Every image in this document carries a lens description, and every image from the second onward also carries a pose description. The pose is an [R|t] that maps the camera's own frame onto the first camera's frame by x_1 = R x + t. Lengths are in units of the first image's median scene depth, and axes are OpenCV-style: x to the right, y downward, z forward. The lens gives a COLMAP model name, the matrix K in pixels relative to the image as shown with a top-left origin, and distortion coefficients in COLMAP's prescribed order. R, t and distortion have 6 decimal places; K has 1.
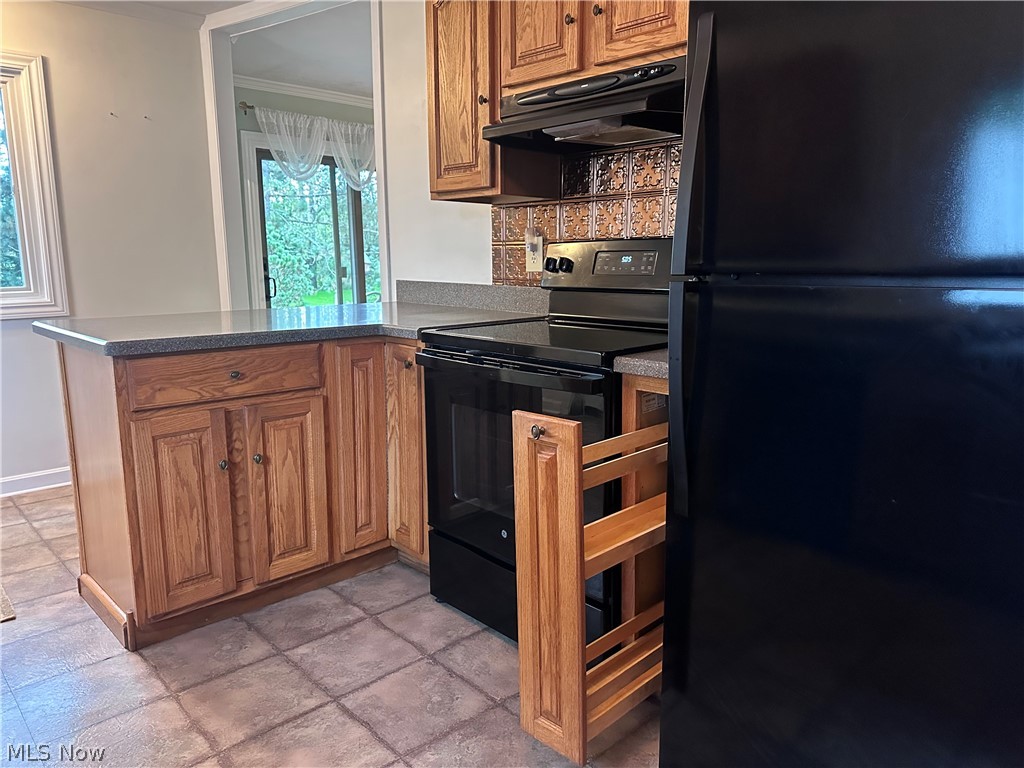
lens RADIAL K [[719.1, 0, 523.2], [0, 719.1, 383.2], [0, 0, 1]] dist [0.054022, -0.058081]
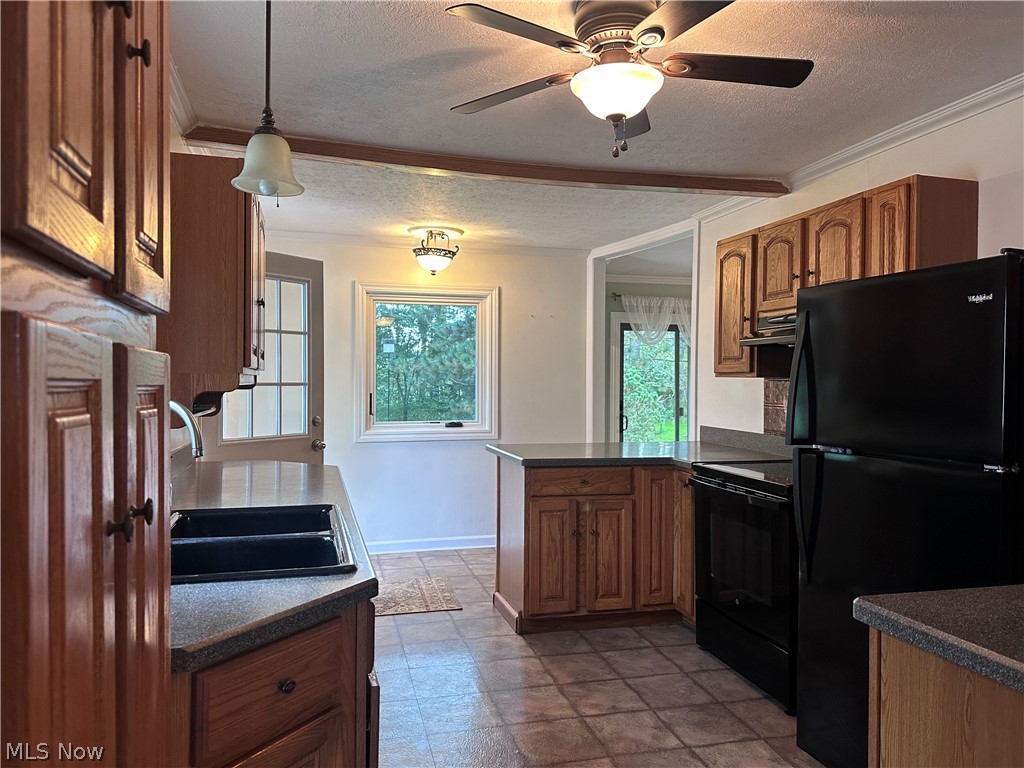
lens RADIAL K [[719.1, 0, 475.5], [0, 719.1, 374.8], [0, 0, 1]] dist [0.054022, -0.058081]
pose [[0.845376, 0.002908, -0.534163, 0.295983], [-0.099921, 0.983195, -0.152784, 0.025151], [0.524742, 0.182534, 0.831461, -0.602704]]
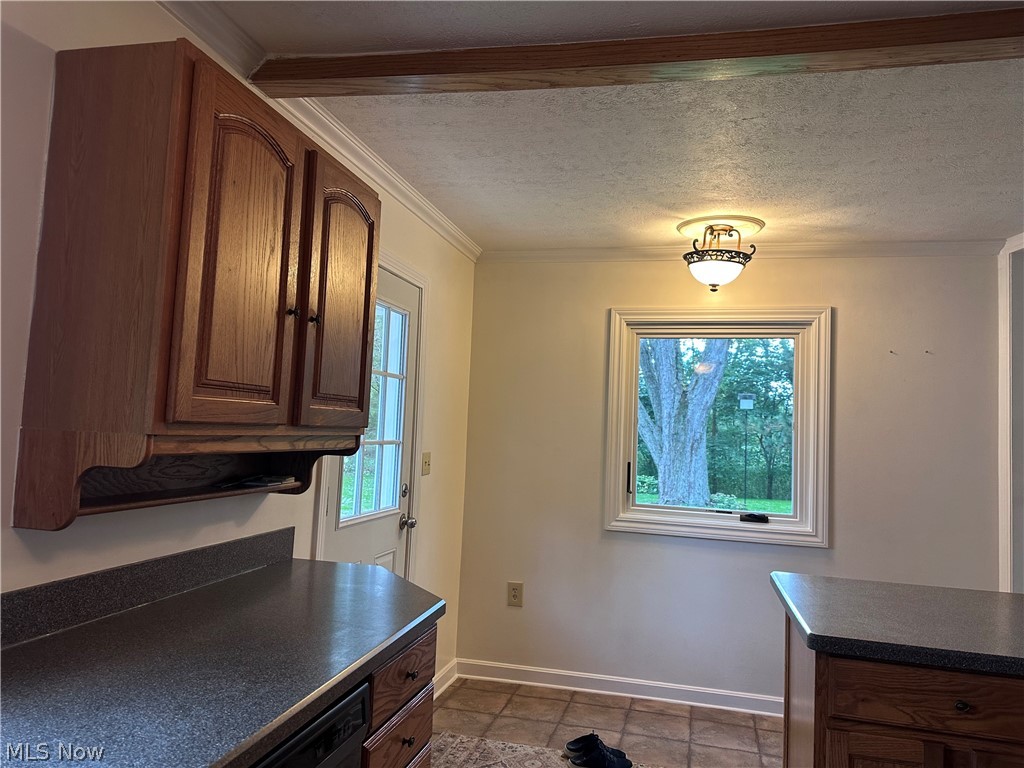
lens RADIAL K [[719.1, 0, 492.5], [0, 719.1, 381.1], [0, 0, 1]] dist [0.054022, -0.058081]
pose [[0.504847, -0.031374, -0.862638, 0.028782], [-0.192466, 0.970091, -0.147920, -0.126160], [0.841479, 0.240706, 0.483709, 0.106336]]
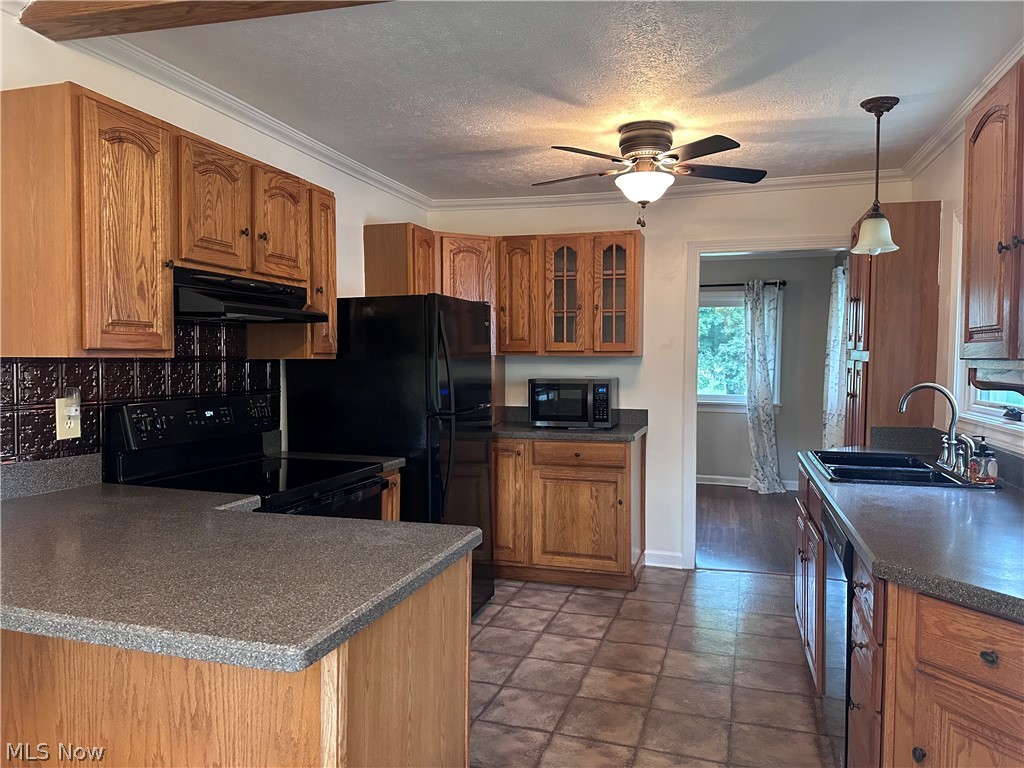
lens RADIAL K [[719.1, 0, 515.4], [0, 719.1, 386.4], [0, 0, 1]] dist [0.054022, -0.058081]
pose [[-0.464255, -0.033950, 0.885050, -1.178734], [0.145142, 0.982840, 0.113836, -0.282965], [-0.873728, 0.181307, -0.451361, 1.101632]]
